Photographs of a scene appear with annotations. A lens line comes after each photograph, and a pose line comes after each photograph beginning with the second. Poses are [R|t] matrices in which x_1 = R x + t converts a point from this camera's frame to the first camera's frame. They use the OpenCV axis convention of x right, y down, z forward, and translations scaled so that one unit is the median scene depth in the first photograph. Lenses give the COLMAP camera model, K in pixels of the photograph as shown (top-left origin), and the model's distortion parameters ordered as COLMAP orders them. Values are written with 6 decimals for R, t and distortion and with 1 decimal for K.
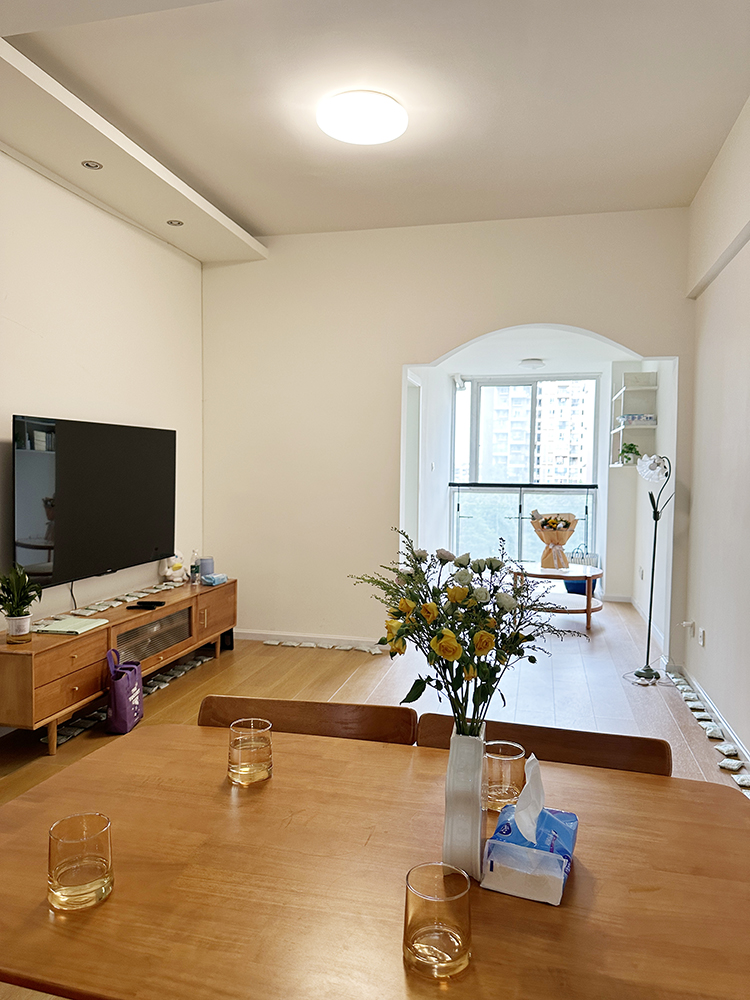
lens RADIAL K [[693.4, 0, 370.1], [0, 693.4, 499.8], [0, 0, 1]] dist [0.057473, -0.071982]
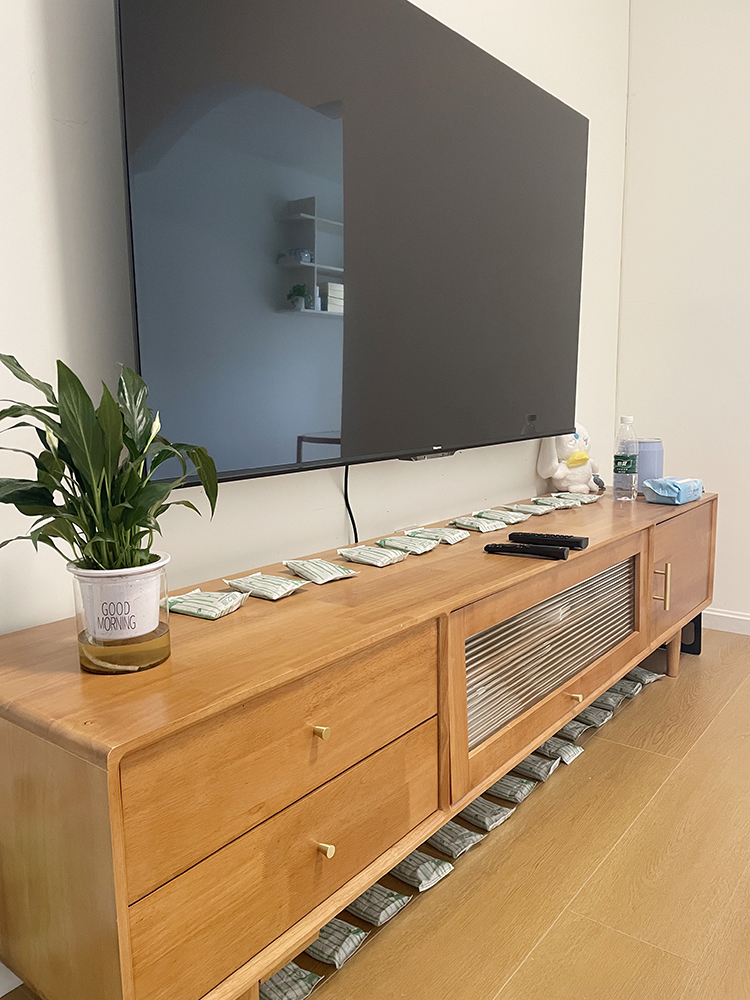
lens RADIAL K [[744.4, 0, 368.9], [0, 744.4, 501.3], [0, 0, 1]] dist [0.063728, -0.069083]
pose [[0.909263, 0.033057, -0.414908, -0.205138], [0.006152, 0.995665, 0.092811, 0.079663], [0.416177, -0.086943, 0.905118, 0.531574]]
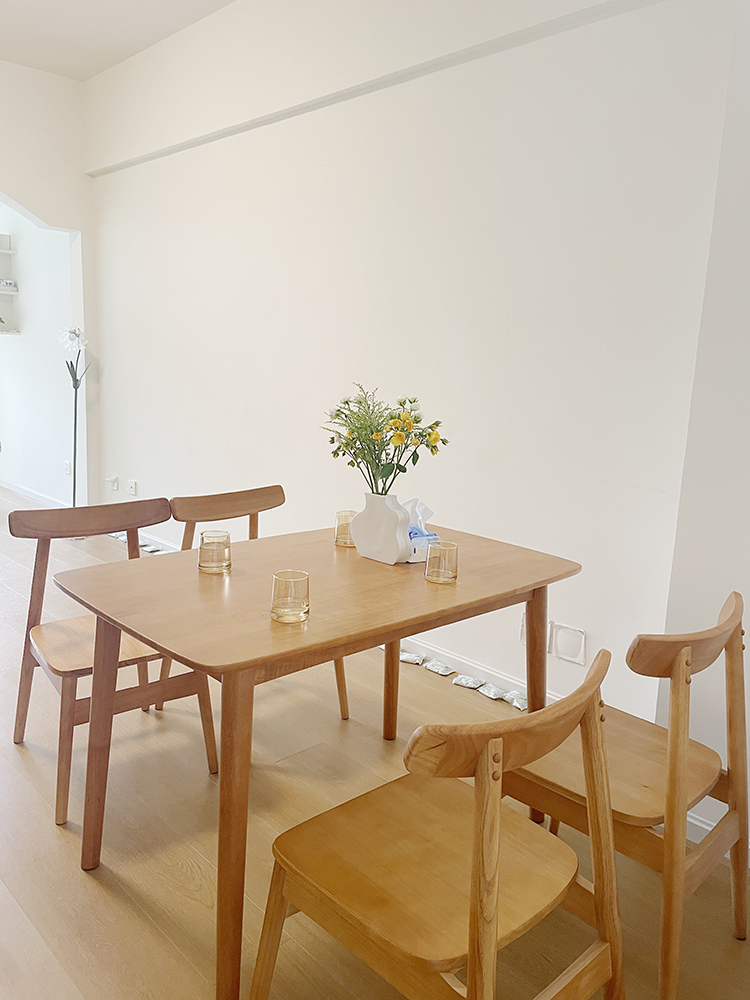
lens RADIAL K [[744.4, 0, 380.1], [0, 744.4, 496.8], [0, 0, 1]] dist [0.063728, -0.069083]
pose [[0.526771, -0.137808, 0.838762, -0.318978], [-0.001745, 0.986593, 0.163192, 0.004082], [-0.850006, -0.087428, 0.519468, -0.012789]]
